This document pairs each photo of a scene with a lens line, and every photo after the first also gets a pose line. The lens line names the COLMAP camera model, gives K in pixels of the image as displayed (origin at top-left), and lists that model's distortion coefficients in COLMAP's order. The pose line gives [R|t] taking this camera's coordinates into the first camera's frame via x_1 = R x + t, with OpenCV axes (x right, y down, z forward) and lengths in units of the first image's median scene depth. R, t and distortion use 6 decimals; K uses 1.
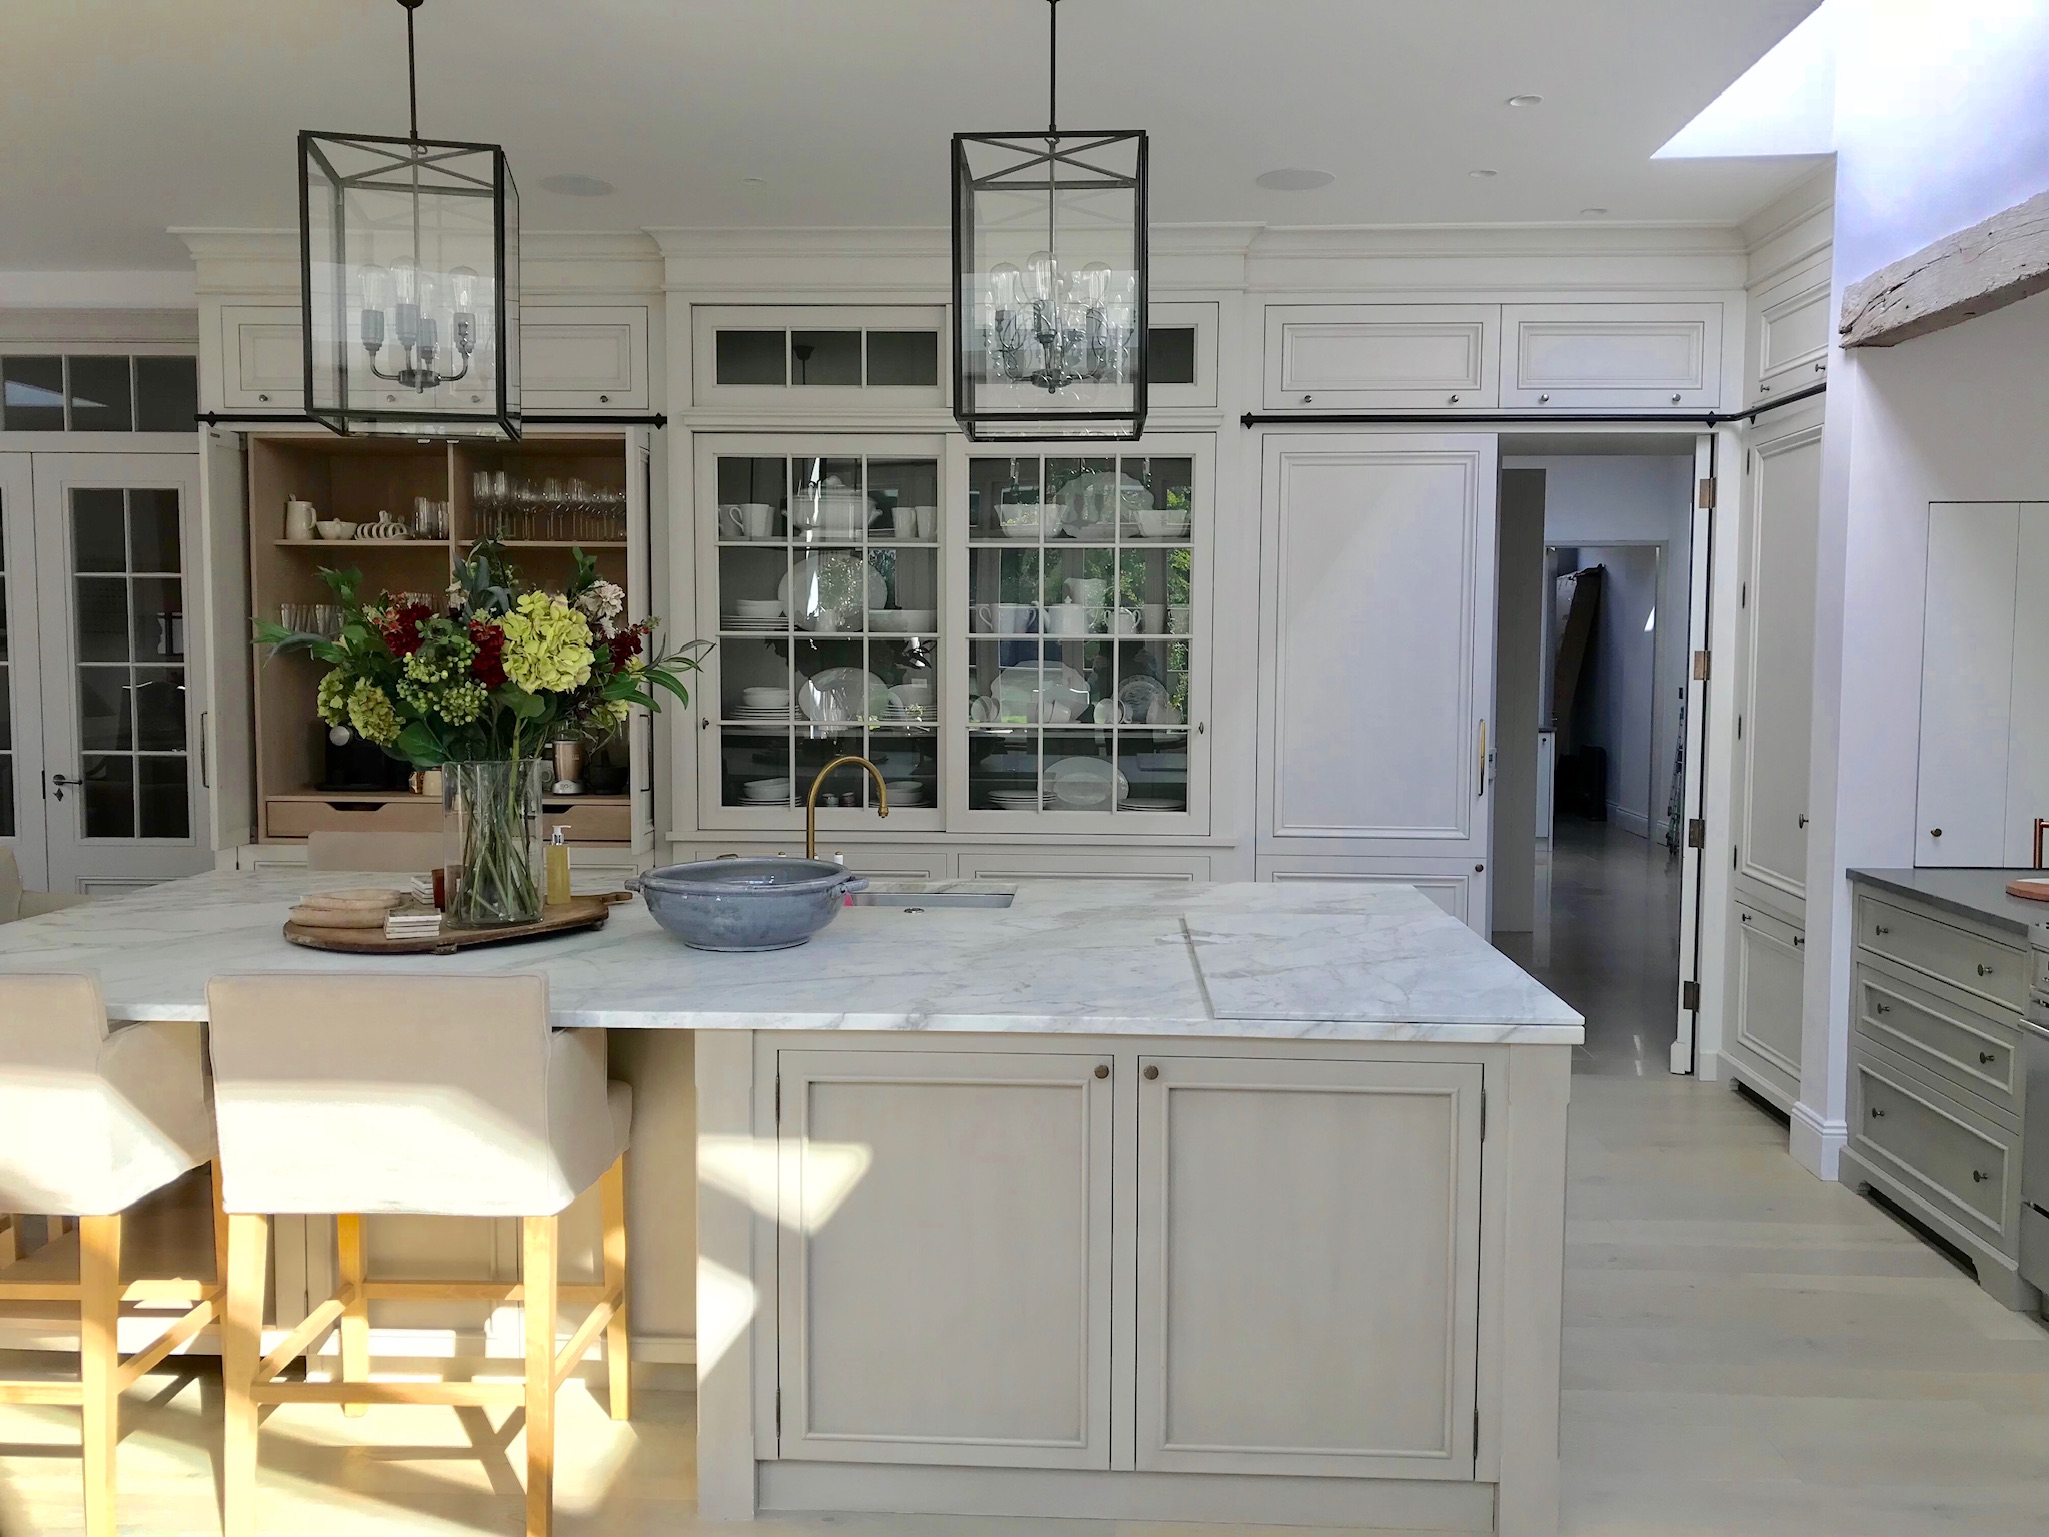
lens RADIAL K [[1668.8, 0, 1034.0], [0, 1668.8, 759.8], [0, 0, 1]] dist [0.023923, -0.017242]
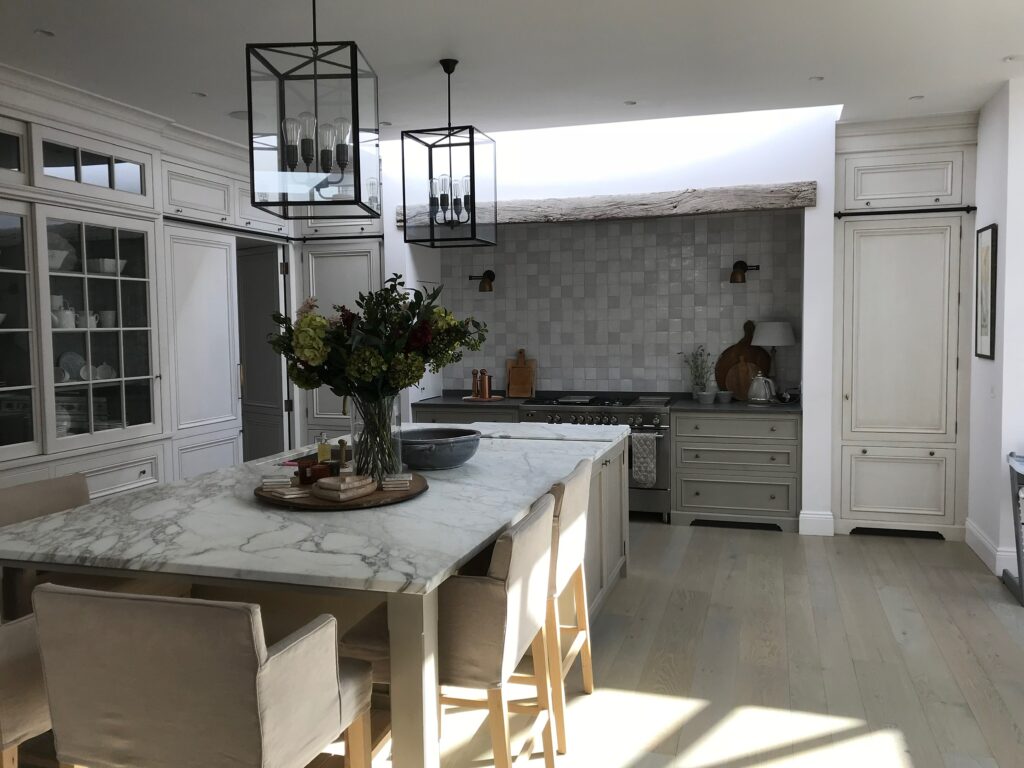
lens RADIAL K [[834.0, 0, 516.8], [0, 834.0, 379.6], [0, 0, 1]] dist [0.023923, -0.017242]
pose [[0.247933, -0.073149, 0.966012, -0.719423], [0.084718, 0.994962, 0.053598, -0.032411], [-0.965066, 0.068550, 0.252881, 0.365117]]
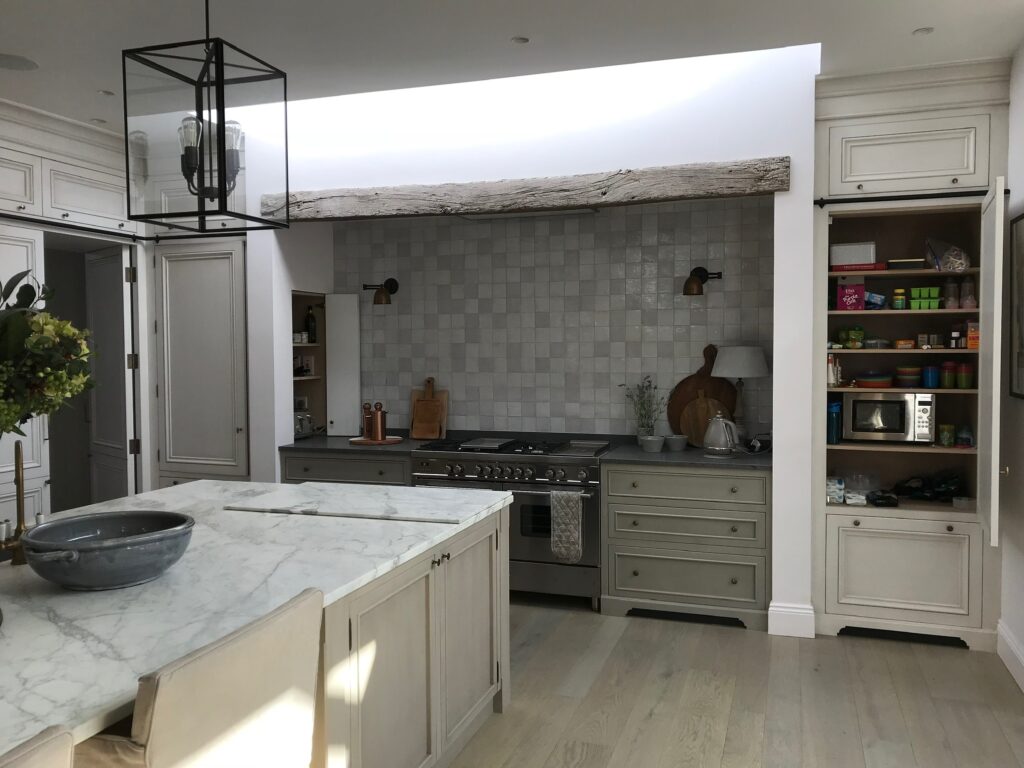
lens RADIAL K [[834.0, 0, 516.8], [0, 834.0, 379.6], [0, 0, 1]] dist [0.023923, -0.017242]
pose [[0.272619, -0.044651, 0.961085, -0.431382], [0.077204, 0.996717, 0.024406, -0.024270], [-0.959019, 0.067546, 0.275172, 0.296727]]
